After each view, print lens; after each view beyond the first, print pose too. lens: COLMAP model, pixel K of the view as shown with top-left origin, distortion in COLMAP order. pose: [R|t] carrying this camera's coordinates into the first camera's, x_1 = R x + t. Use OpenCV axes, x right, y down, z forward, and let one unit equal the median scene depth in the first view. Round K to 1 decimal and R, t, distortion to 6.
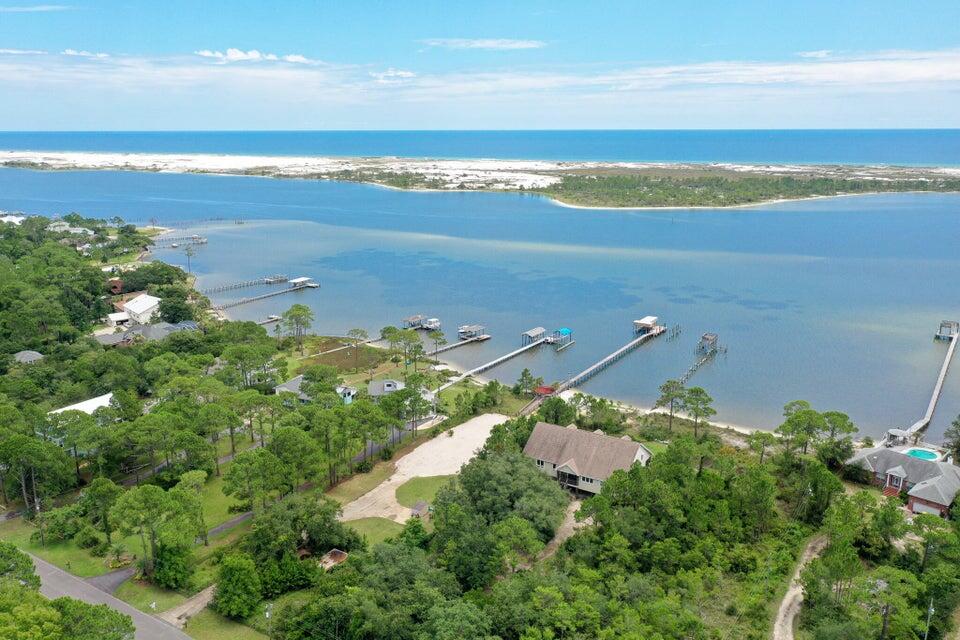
lens RADIAL K [[801.6, 0, 480.0], [0, 801.6, 320.0], [0, 0, 1]] dist [0.007303, 0.006571]
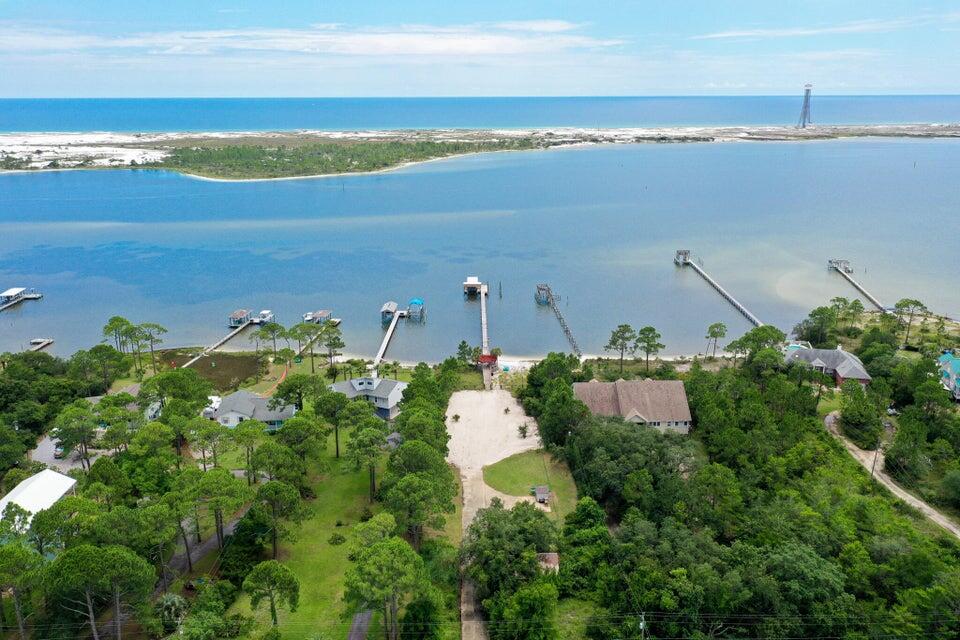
lens RADIAL K [[801.6, 0, 480.0], [0, 801.6, 320.0], [0, 0, 1]] dist [0.007303, 0.006571]
pose [[0.819045, -0.155400, 0.552283, -0.146835], [0.135718, 0.987777, 0.076667, -0.011210], [-0.557446, 0.012161, 0.830124, 0.060375]]
